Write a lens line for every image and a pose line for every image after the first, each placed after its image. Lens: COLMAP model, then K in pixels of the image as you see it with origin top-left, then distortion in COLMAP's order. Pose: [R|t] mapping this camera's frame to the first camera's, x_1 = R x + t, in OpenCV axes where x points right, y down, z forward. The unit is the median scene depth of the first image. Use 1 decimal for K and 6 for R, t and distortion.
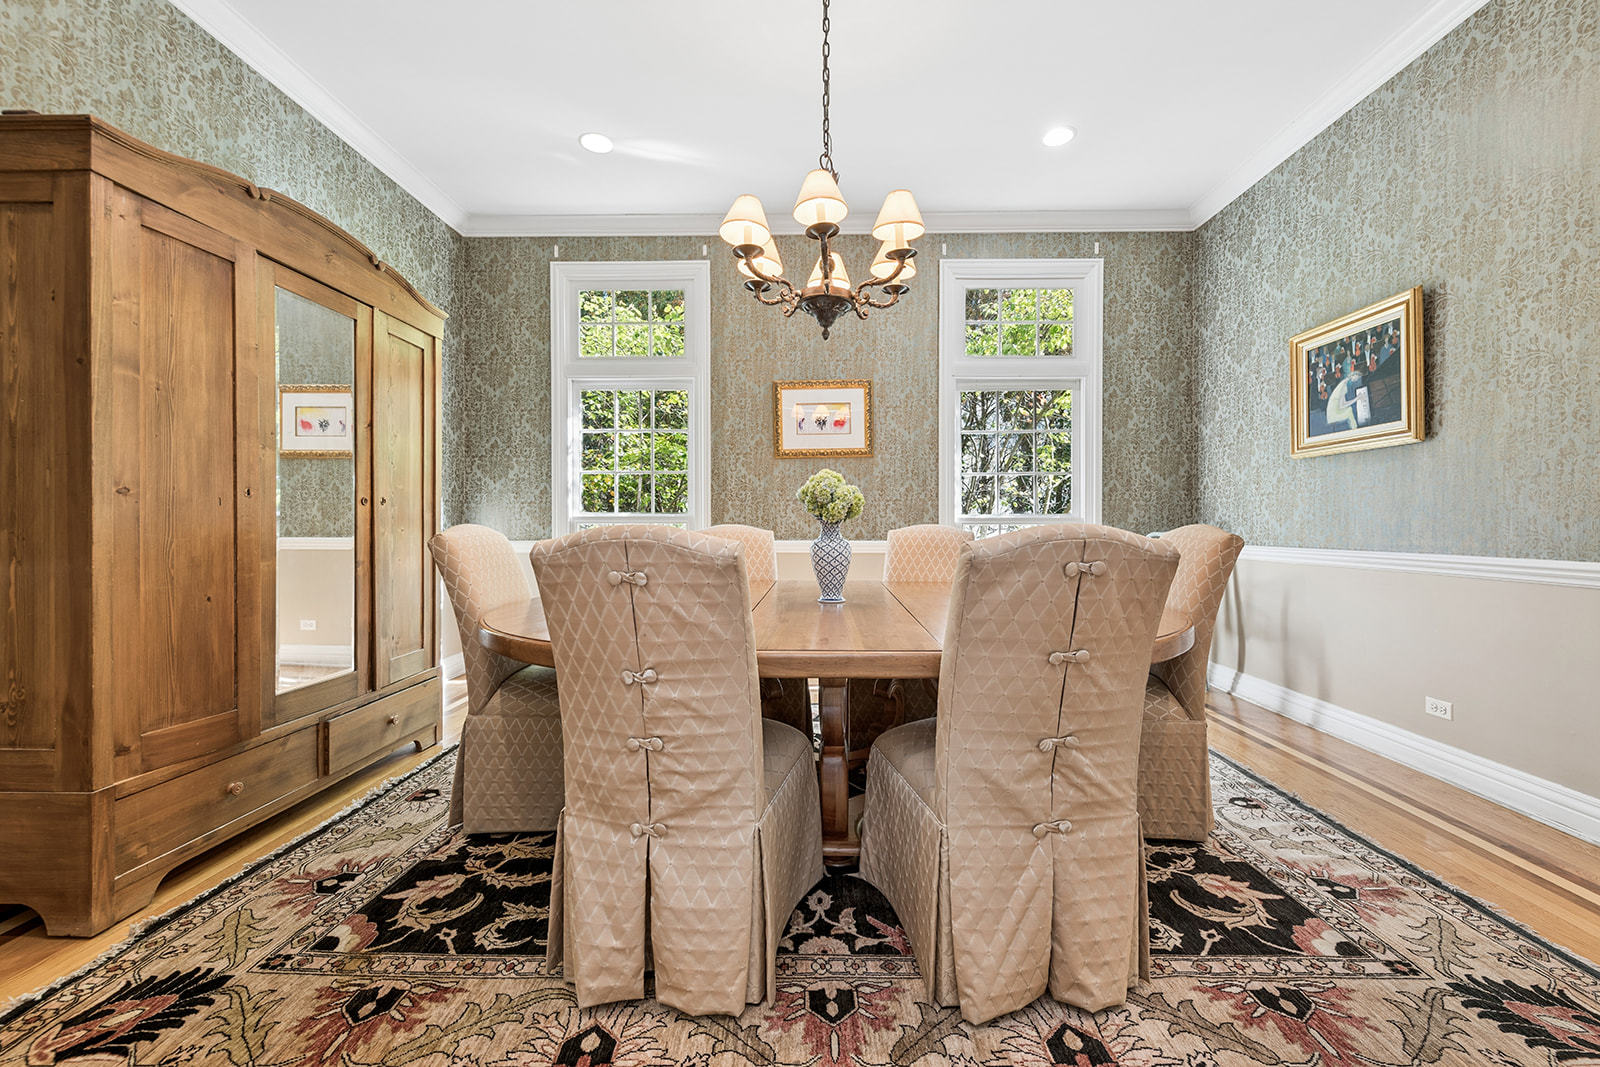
lens RADIAL K [[652.2, 0, 800.0], [0, 652.2, 533.5], [0, 0, 1]] dist [0.016215, -0.006657]
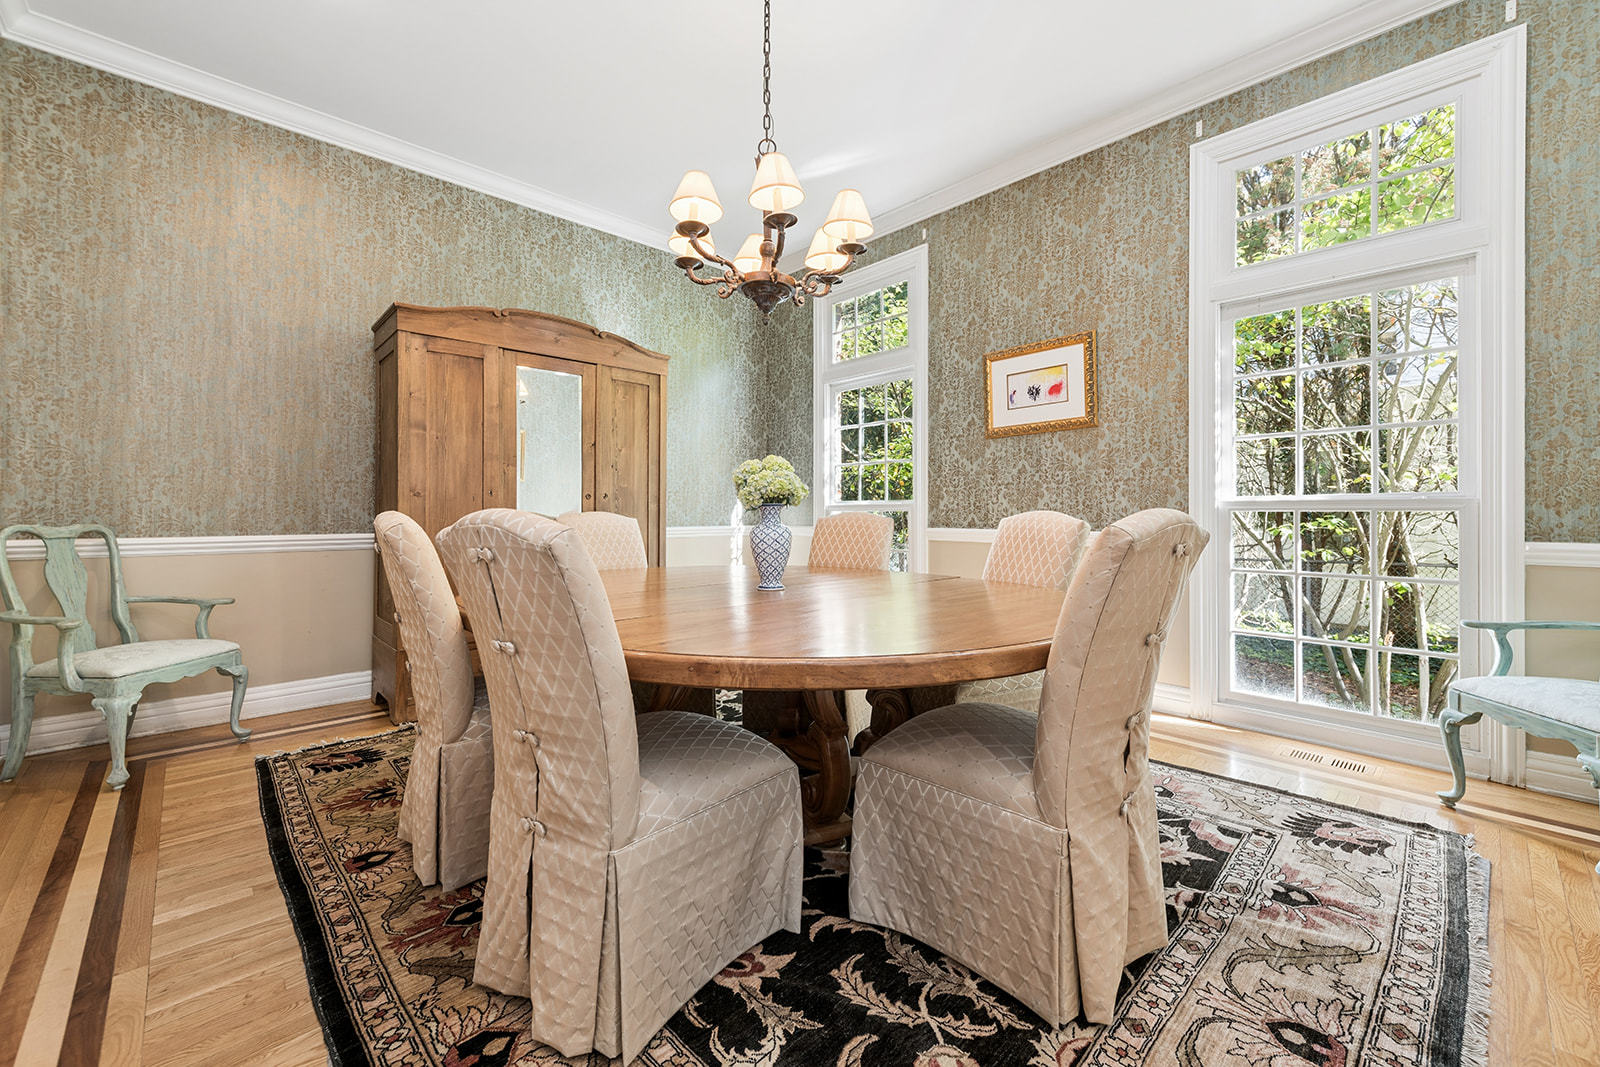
lens RADIAL K [[635.4, 0, 801.1], [0, 635.4, 517.6], [0, 0, 1]] dist [0.022047, -0.006766]
pose [[0.705487, 0.004936, -0.708706, 0.608532], [-0.008207, 0.999966, -0.001205, -0.002661], [0.708675, 0.006667, 0.705503, 0.281978]]
